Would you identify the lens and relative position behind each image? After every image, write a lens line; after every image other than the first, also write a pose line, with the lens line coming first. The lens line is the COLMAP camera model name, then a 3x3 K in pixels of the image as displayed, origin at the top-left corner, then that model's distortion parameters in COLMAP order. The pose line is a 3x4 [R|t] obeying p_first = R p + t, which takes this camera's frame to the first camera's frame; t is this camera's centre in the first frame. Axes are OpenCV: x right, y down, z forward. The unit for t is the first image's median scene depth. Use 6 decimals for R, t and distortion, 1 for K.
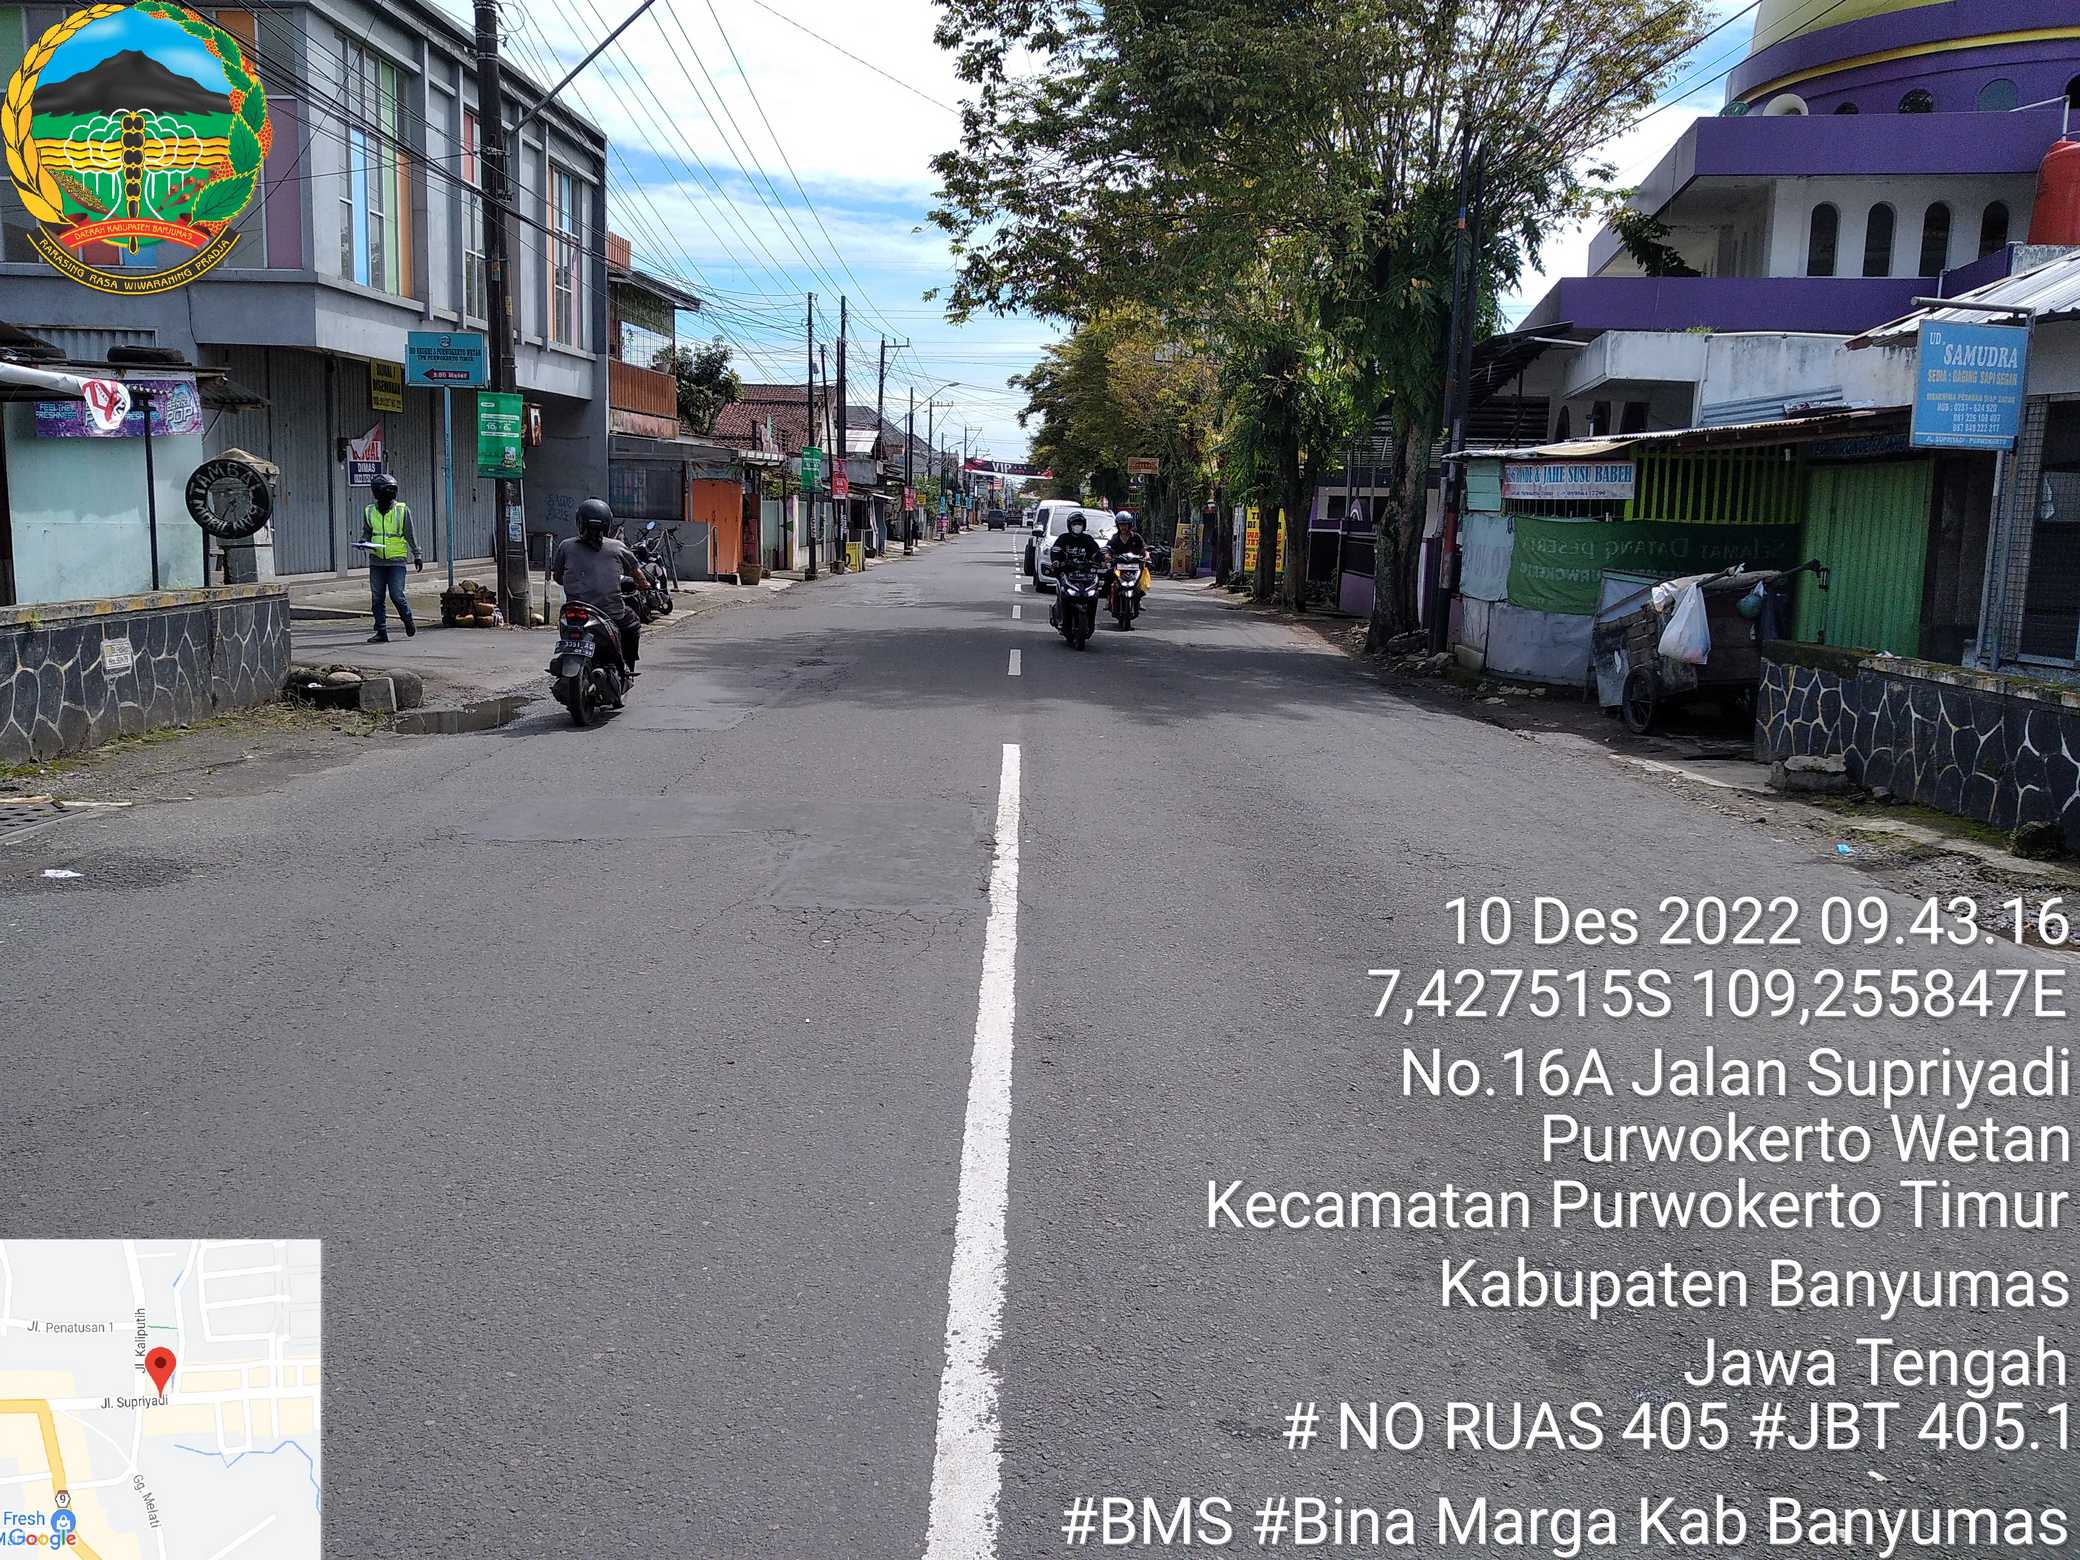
lens RADIAL K [[1746.6, 0, 1040.0], [0, 1746.6, 780.0], [0, 0, 1]] dist [0.034303, -0.059448]
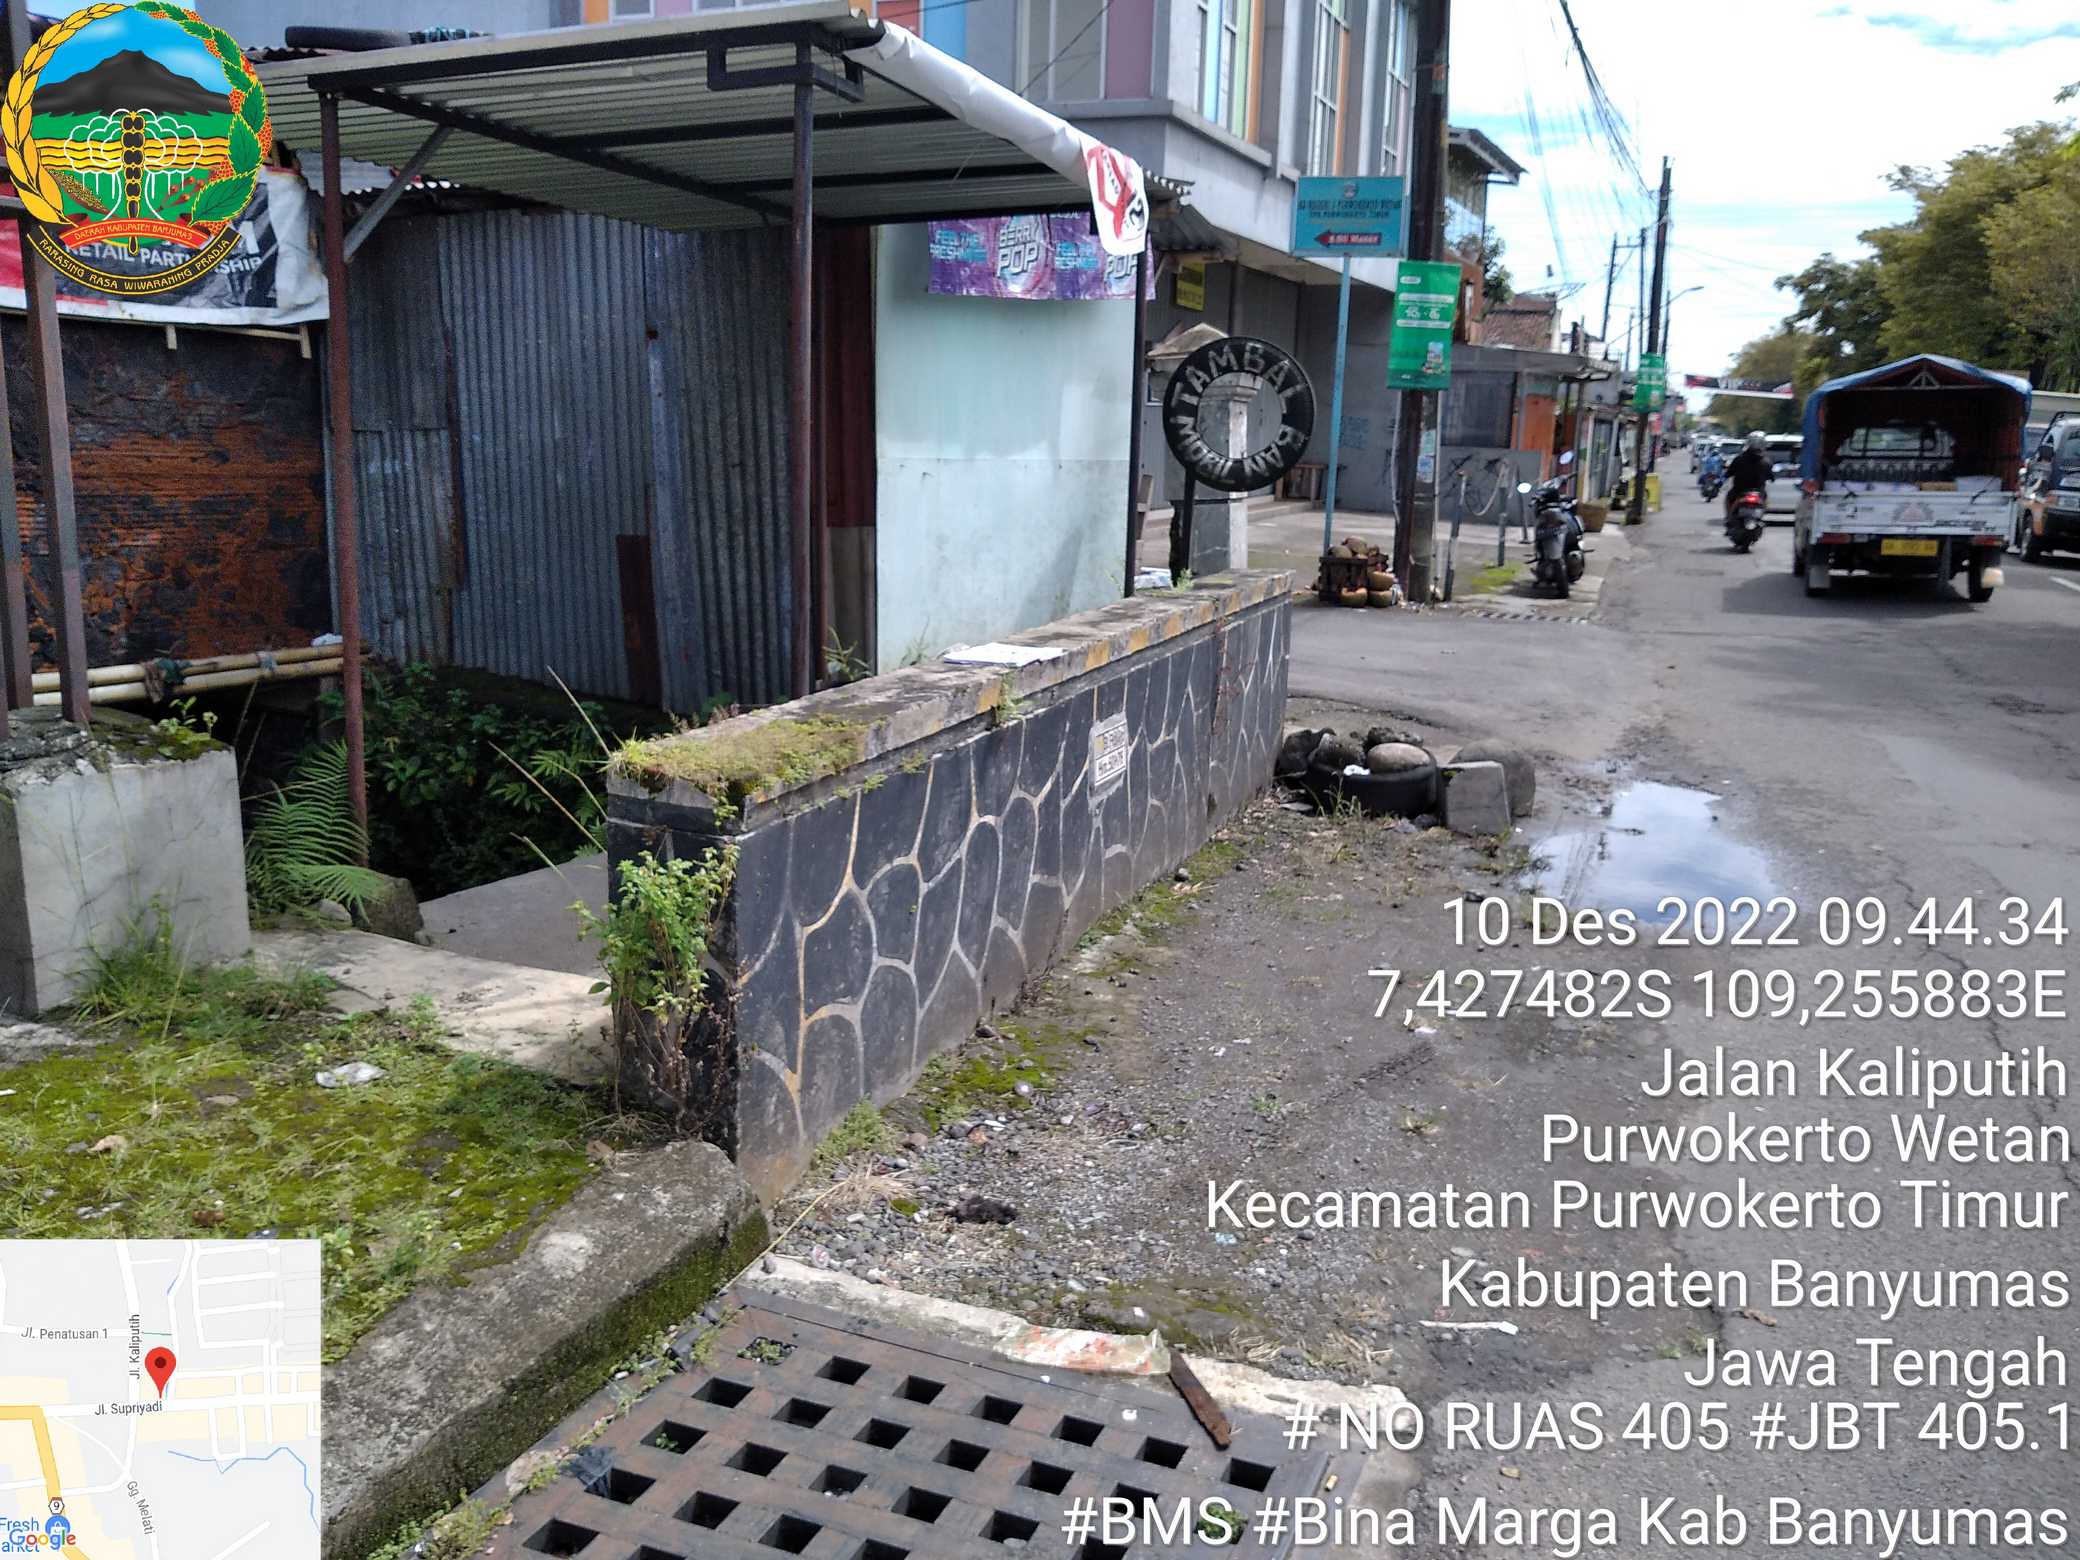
lens RADIAL K [[1746.6, 0, 1040.0], [0, 1746.6, 780.0], [0, 0, 1]] dist [0.034303, -0.059448]
pose [[0.942397, 0.070794, -0.326918, -0.212562], [-0.057057, 0.997045, 0.051432, -0.047001], [0.329593, -0.029816, 0.943652, 0.302304]]
